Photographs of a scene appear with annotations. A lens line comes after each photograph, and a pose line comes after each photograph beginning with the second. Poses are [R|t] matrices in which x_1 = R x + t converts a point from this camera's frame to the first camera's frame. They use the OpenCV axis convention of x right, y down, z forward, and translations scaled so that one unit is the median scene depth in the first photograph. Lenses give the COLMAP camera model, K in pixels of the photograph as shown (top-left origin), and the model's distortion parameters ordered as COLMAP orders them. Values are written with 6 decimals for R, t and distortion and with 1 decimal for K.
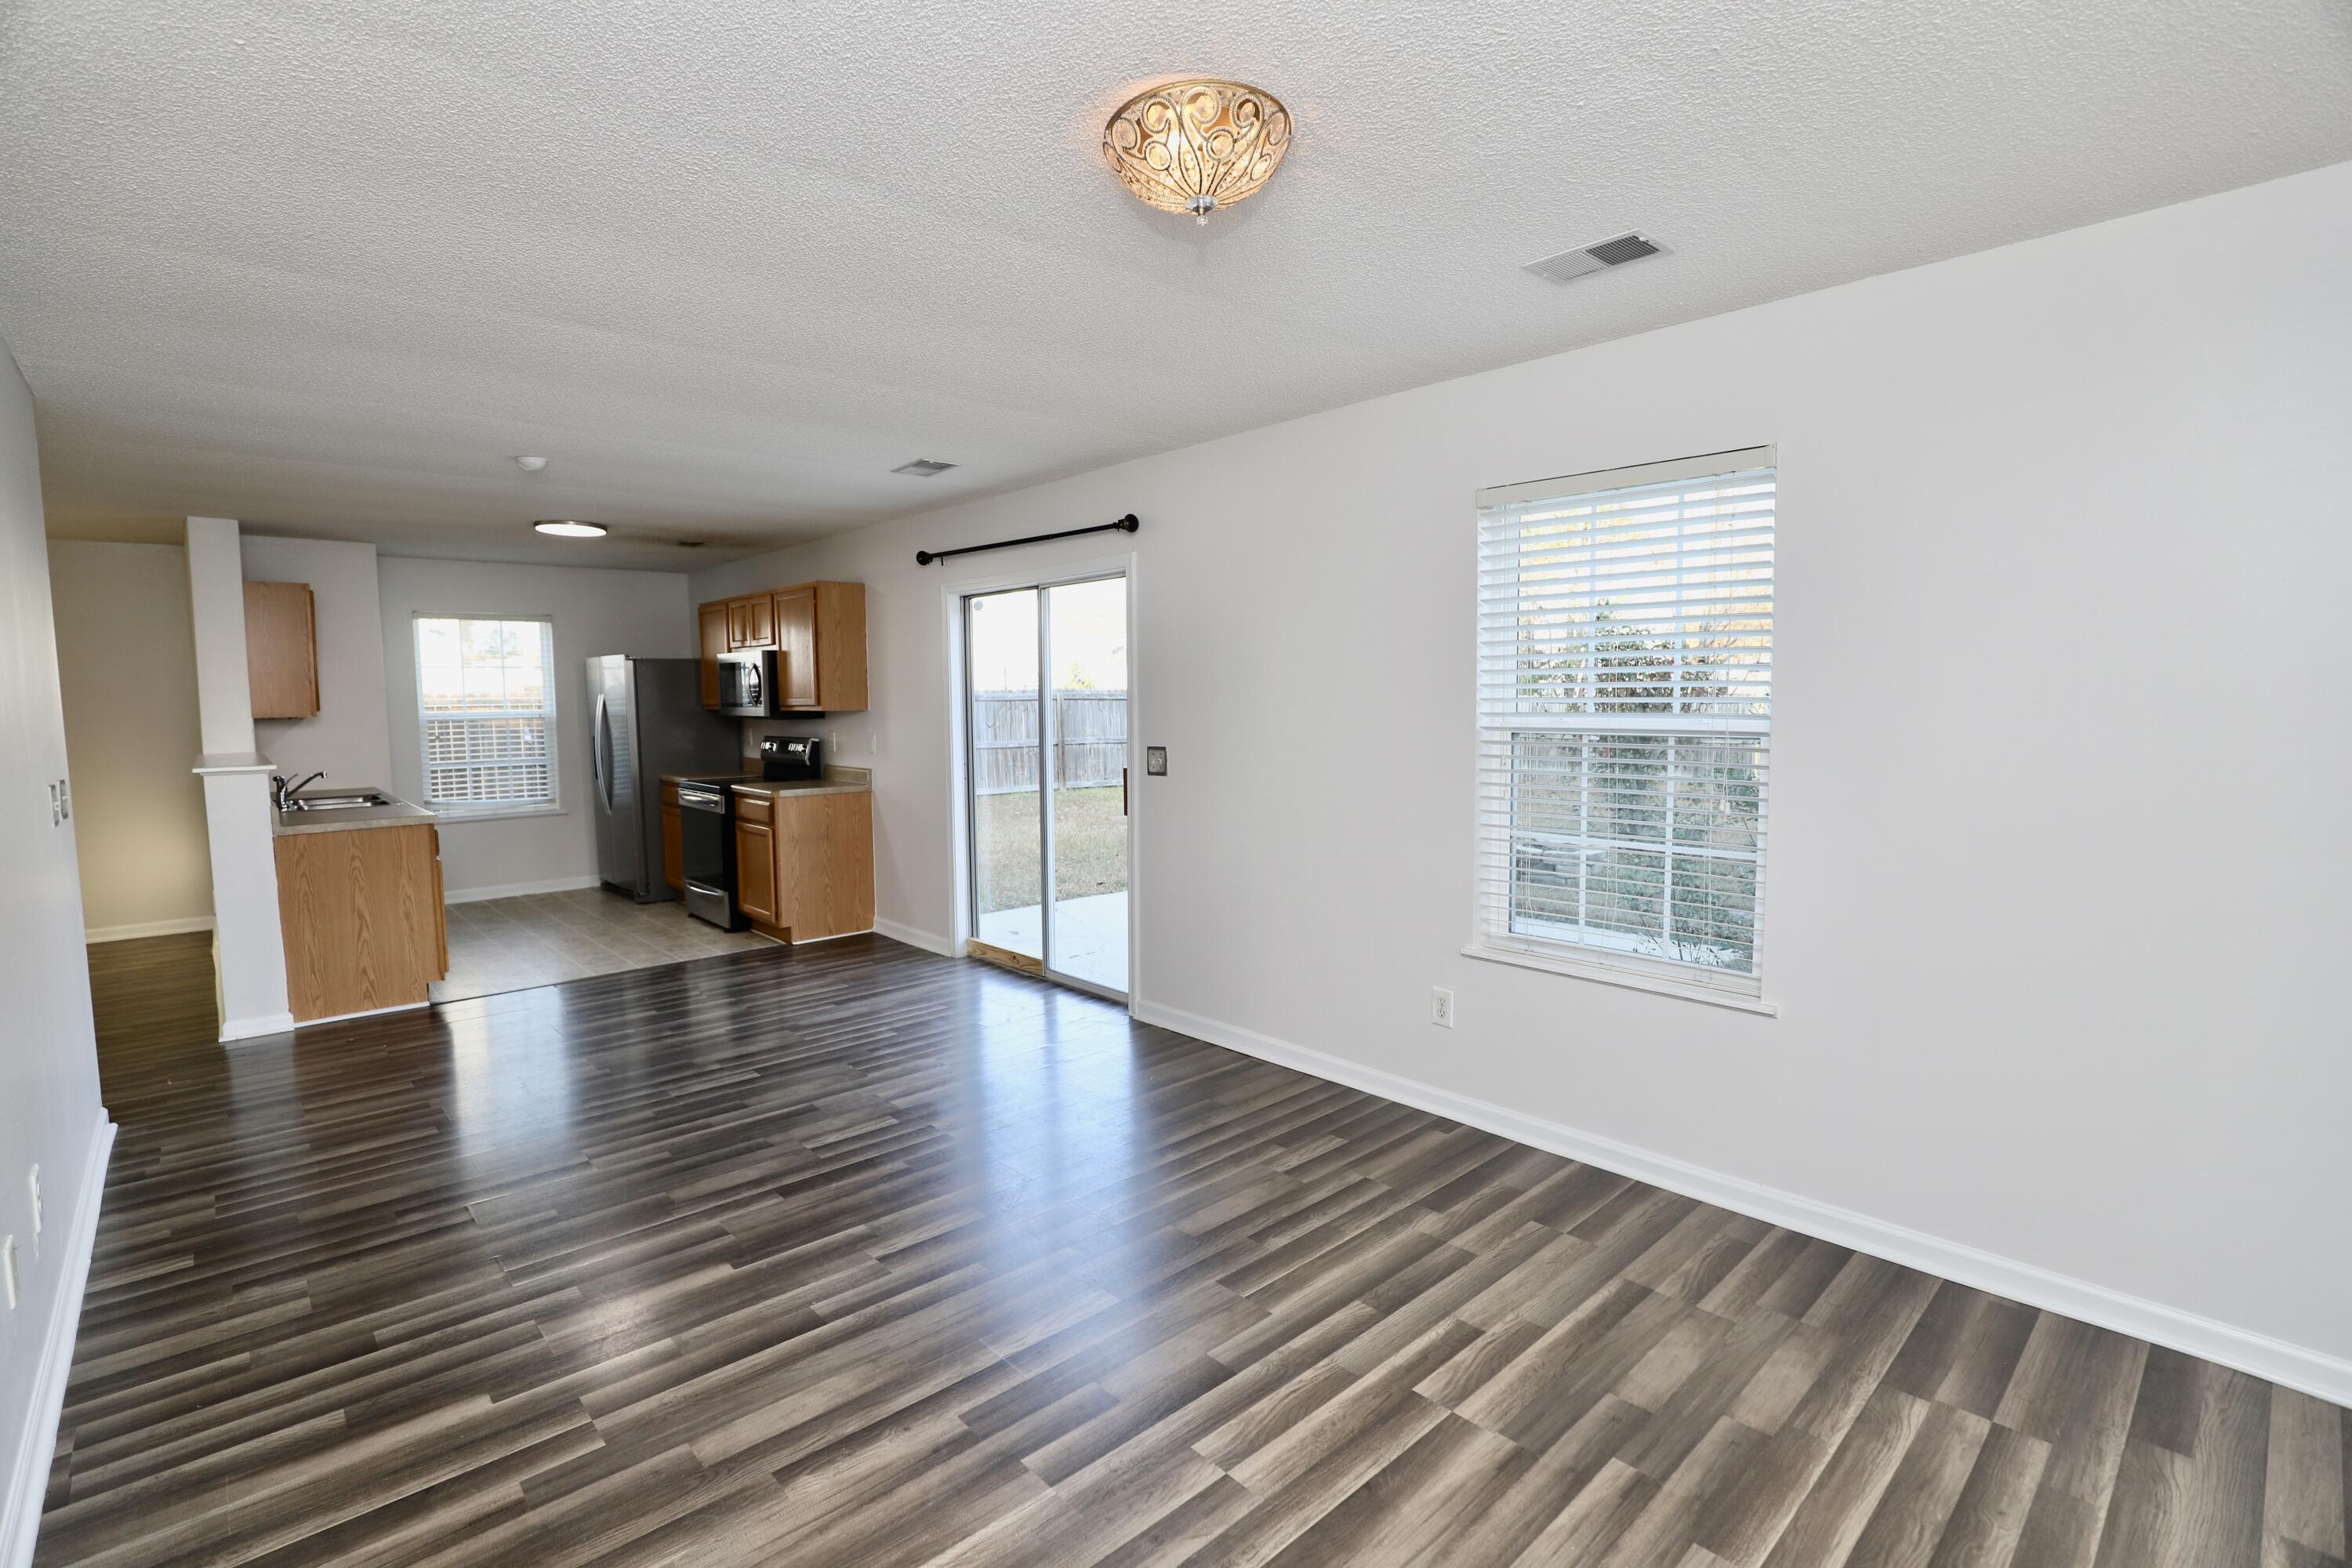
lens RADIAL K [[1082.3, 0, 1173.7], [0, 1082.3, 780.1], [0, 0, 1]] dist [-0.036773, 0.007279]
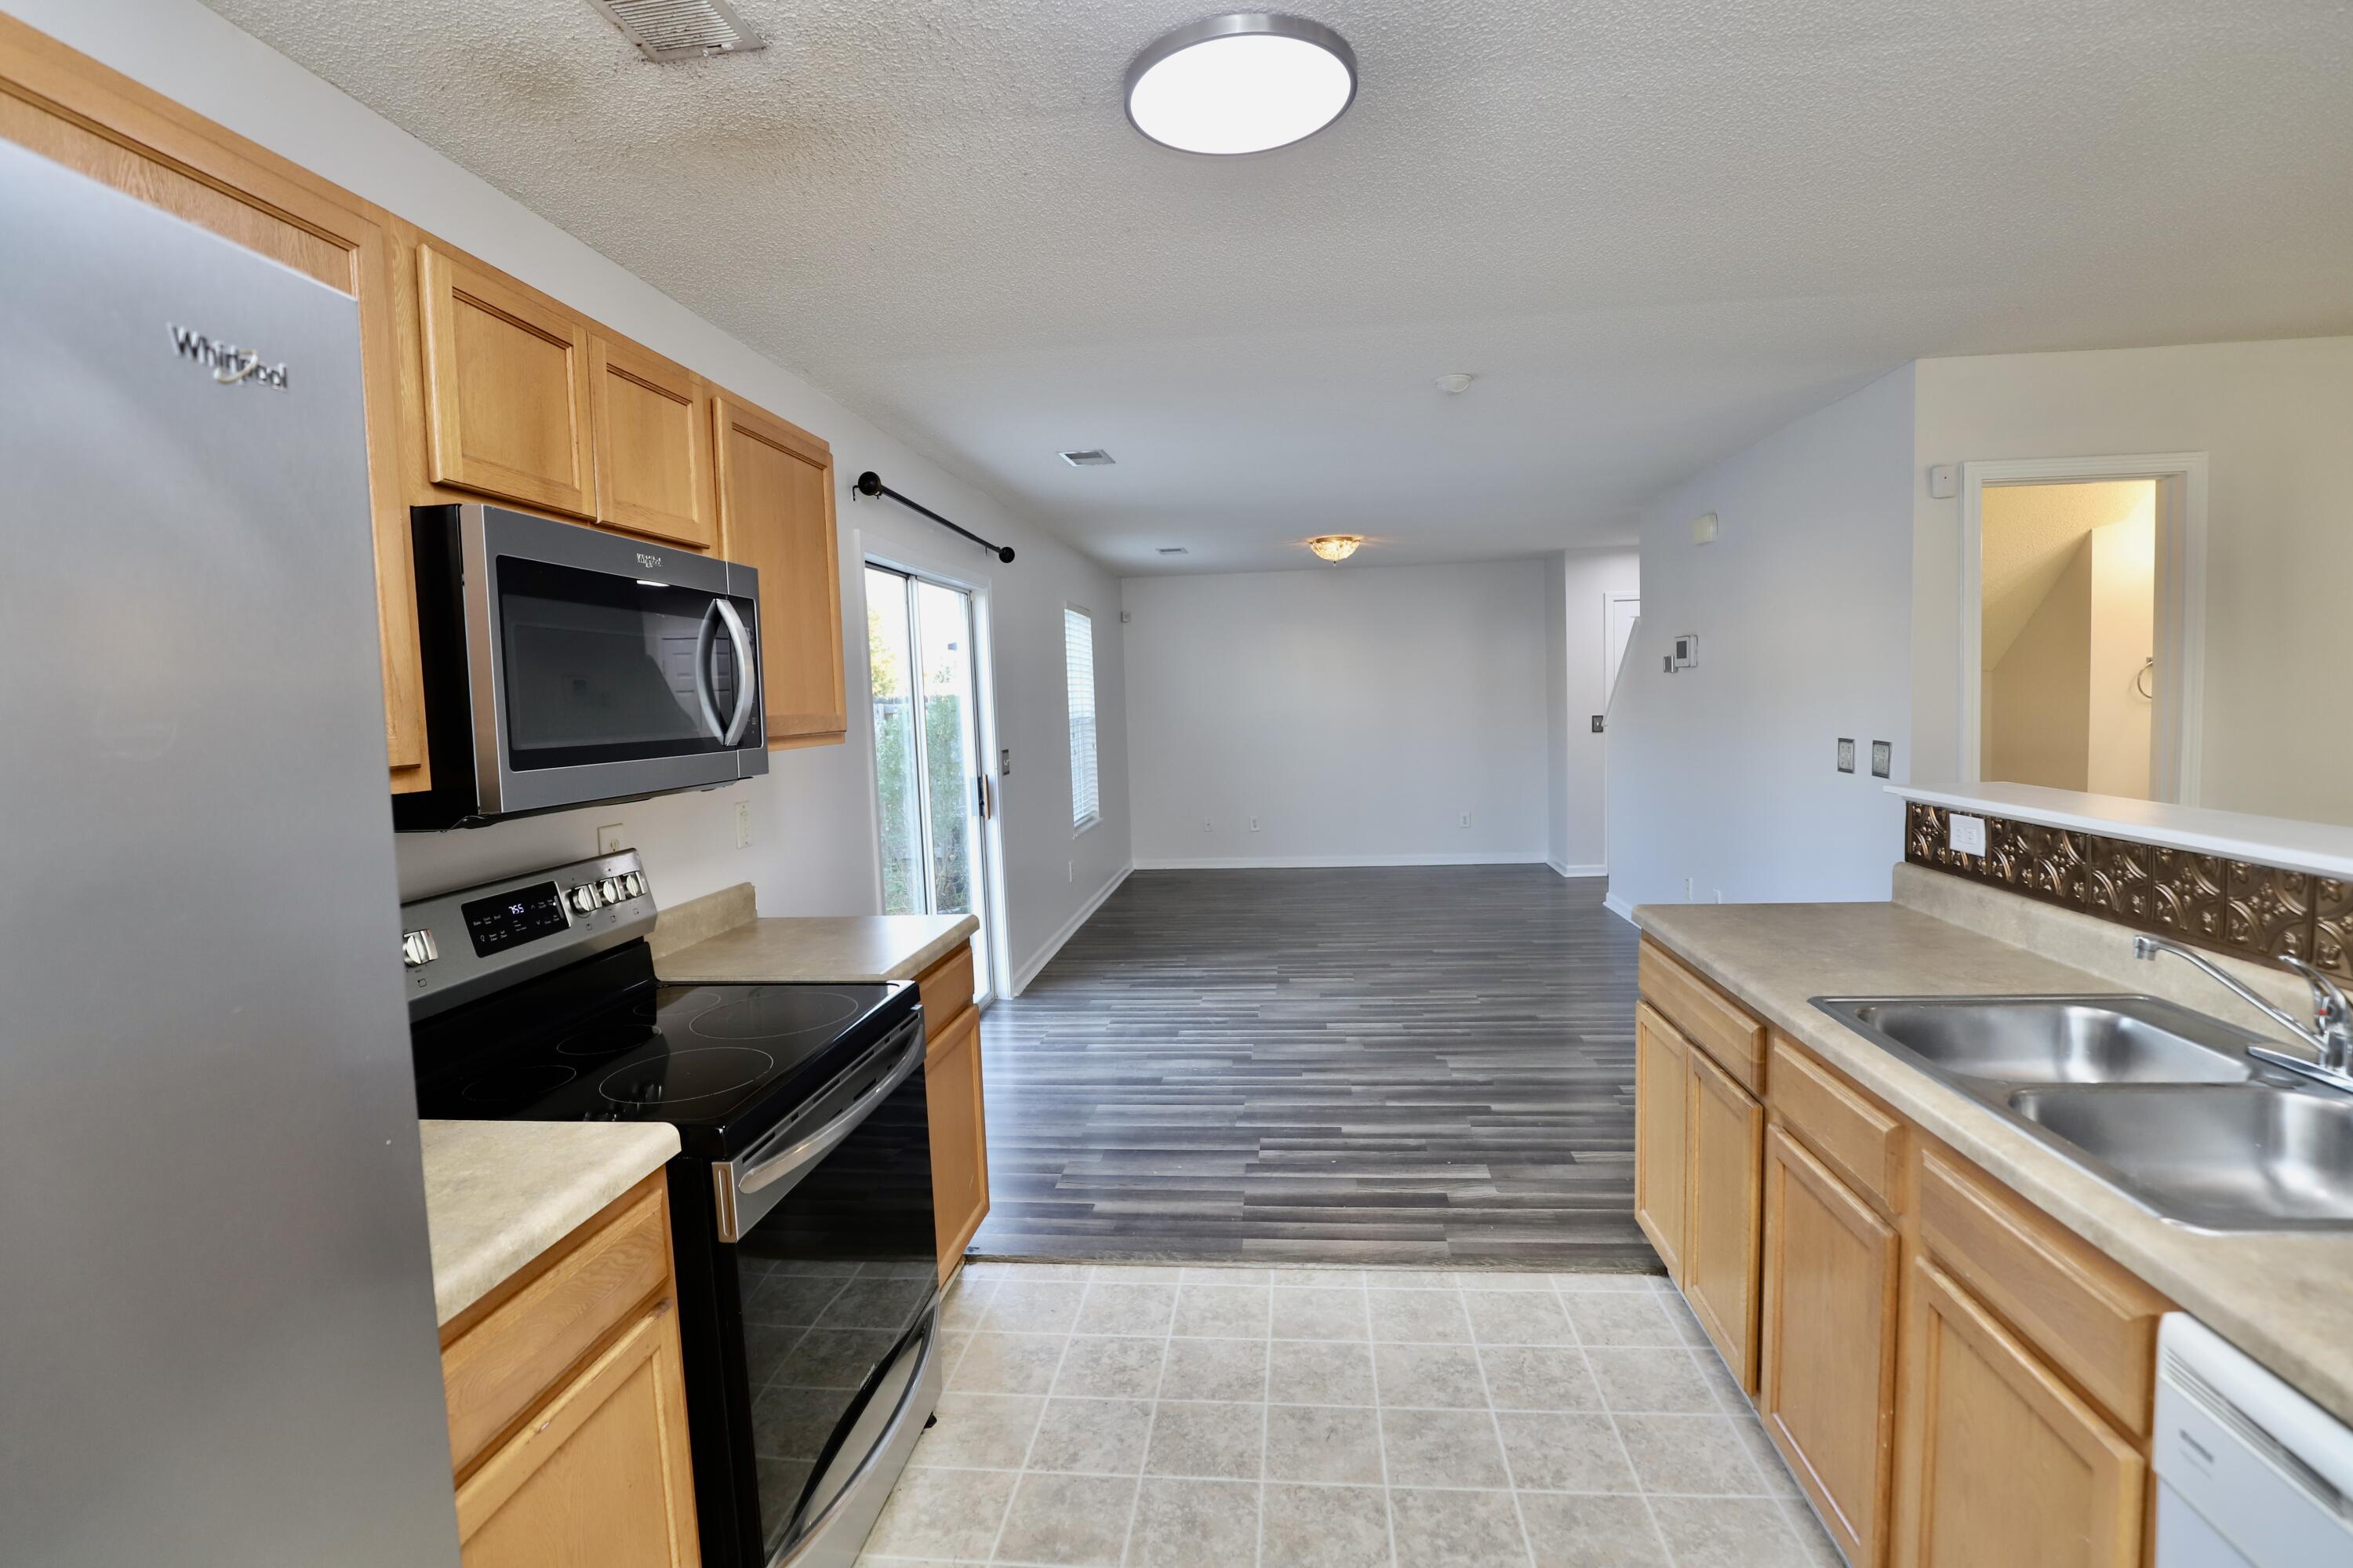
lens RADIAL K [[1090.0, 0, 1176.5], [0, 1090.0, 784.0], [0, 0, 1]] dist [-0.019235, 0.000151]
pose [[-0.651717, -0.027913, 0.757949, -1.025920], [0.103311, 0.986742, 0.125169, -0.122716], [-0.751394, 0.159879, -0.640192, 1.623286]]
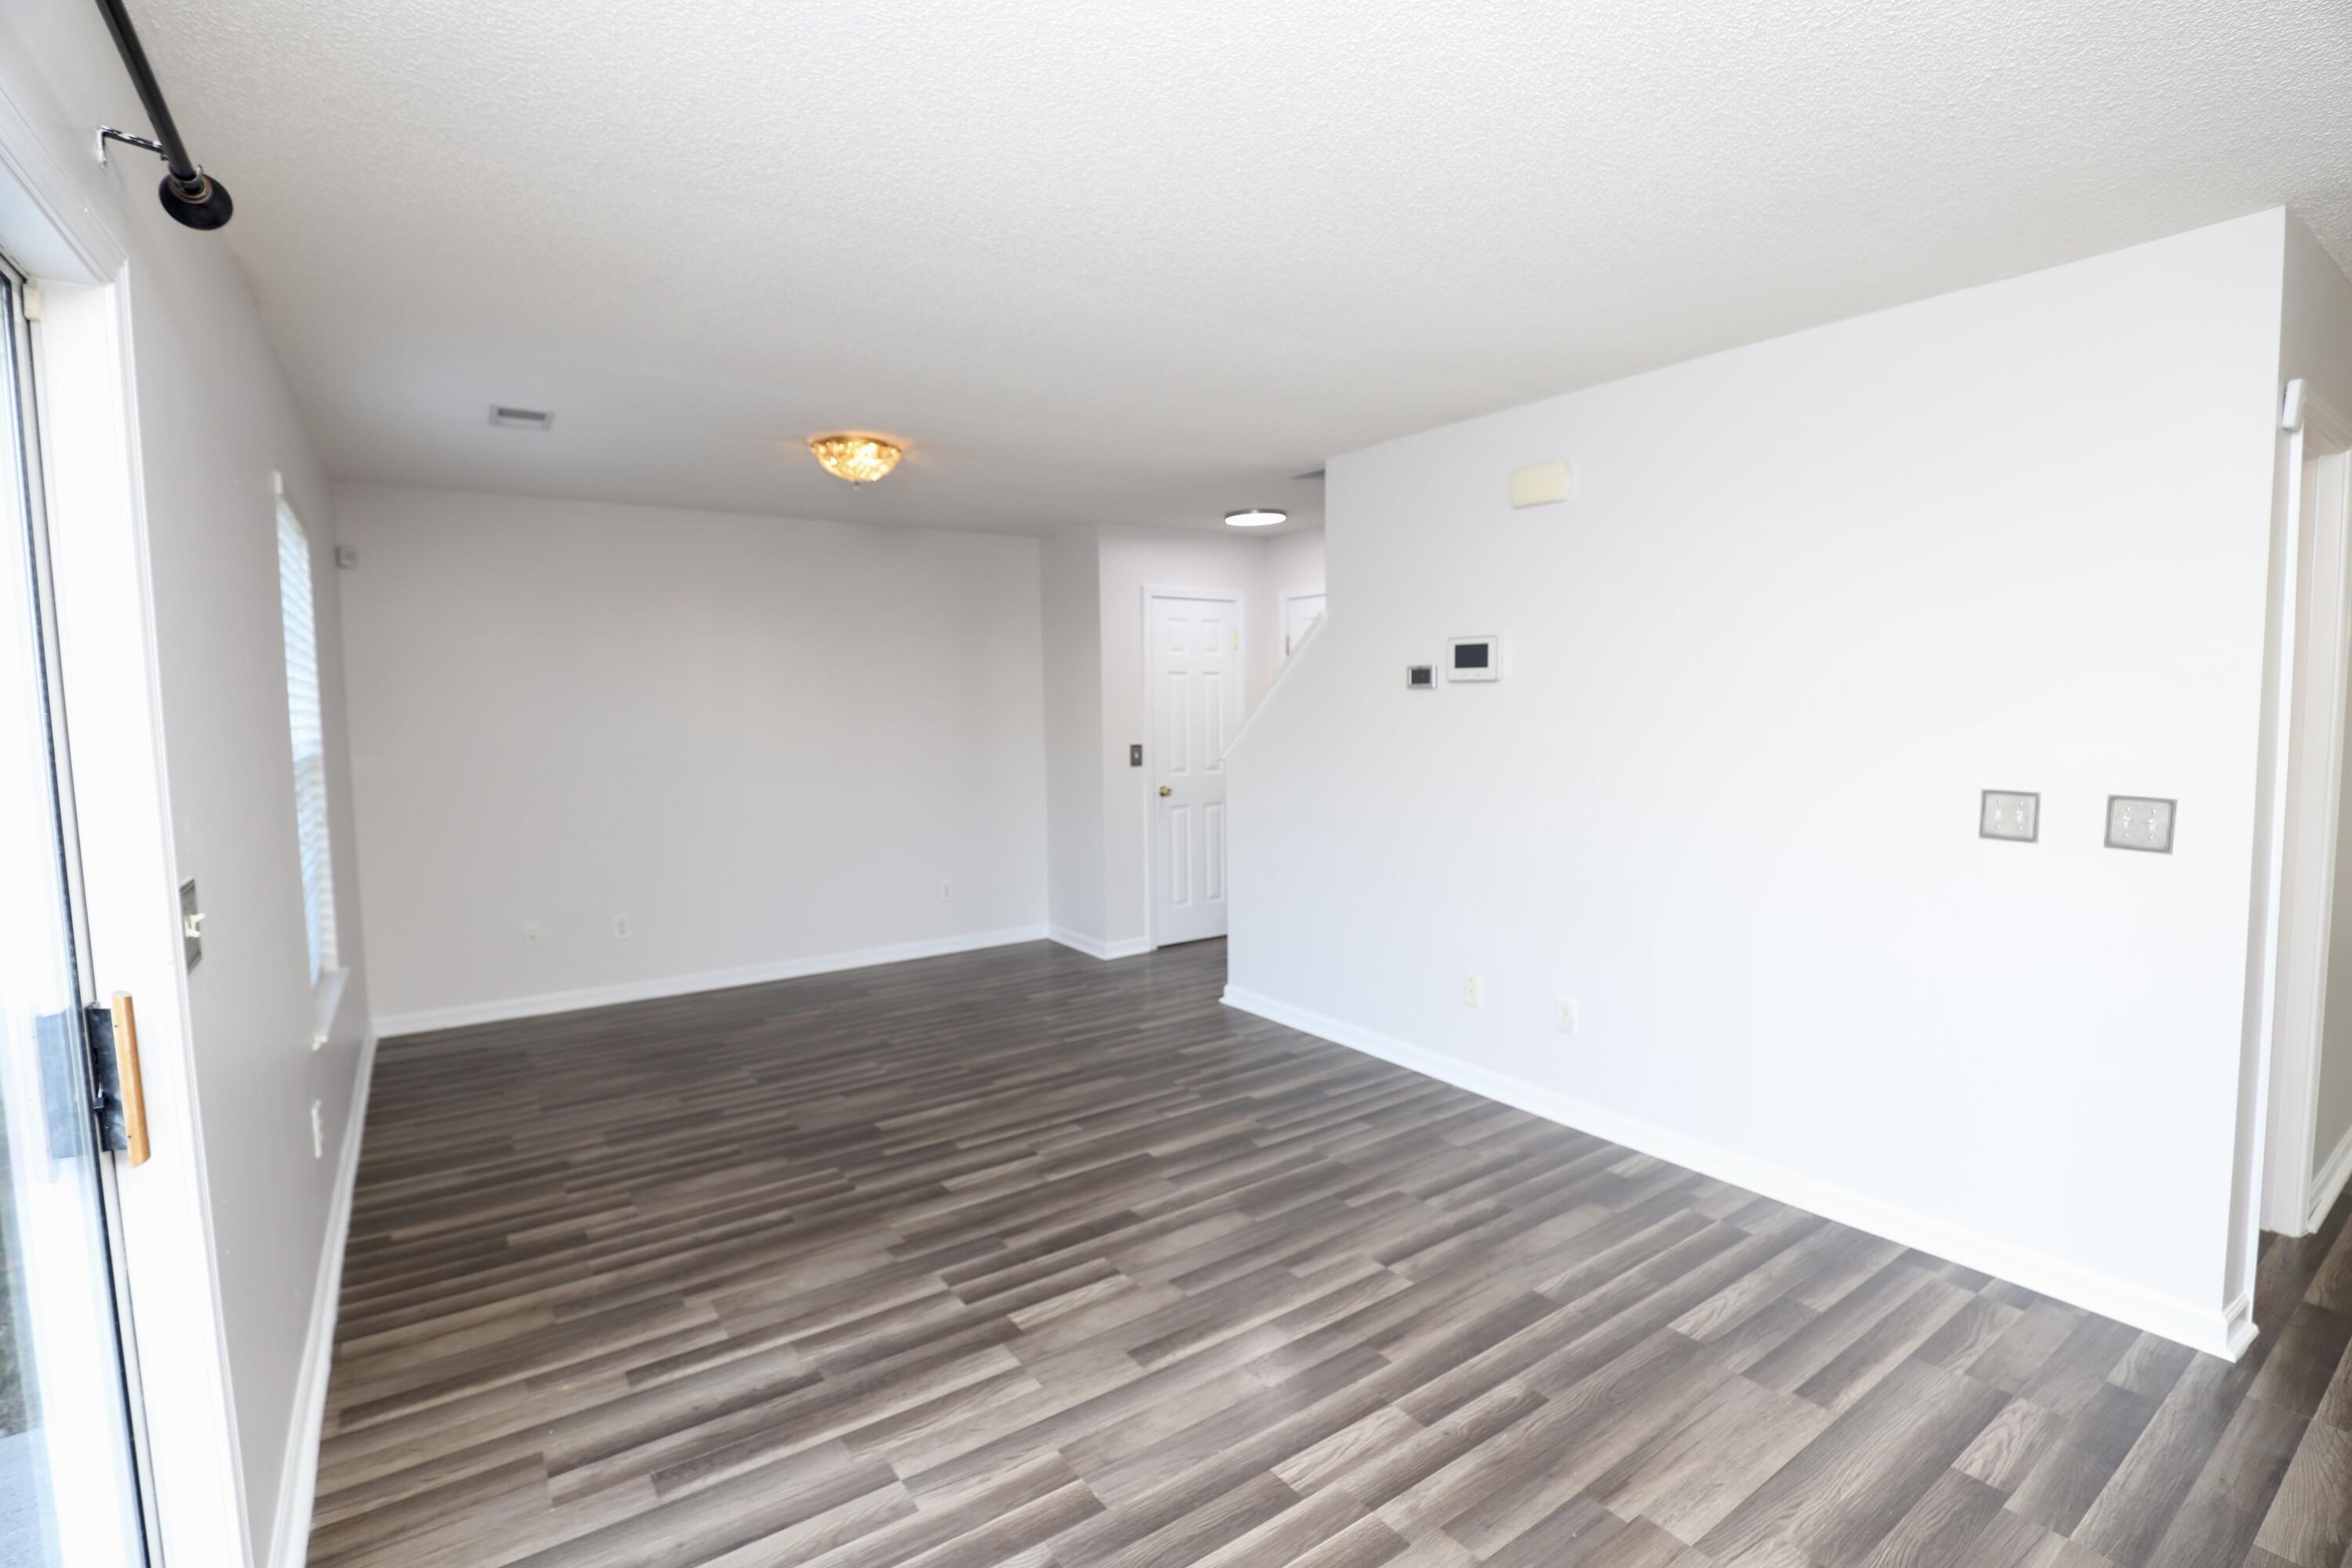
lens RADIAL K [[1082.3, 0, 1173.7], [0, 1082.3, 780.1], [0, 0, 1]] dist [-0.036773, 0.007279]
pose [[-0.990573, 0.011507, 0.136504, -0.365194], [0.032731, 0.987485, 0.154277, -0.102898], [-0.133021, 0.157290, -0.978553, 1.280596]]
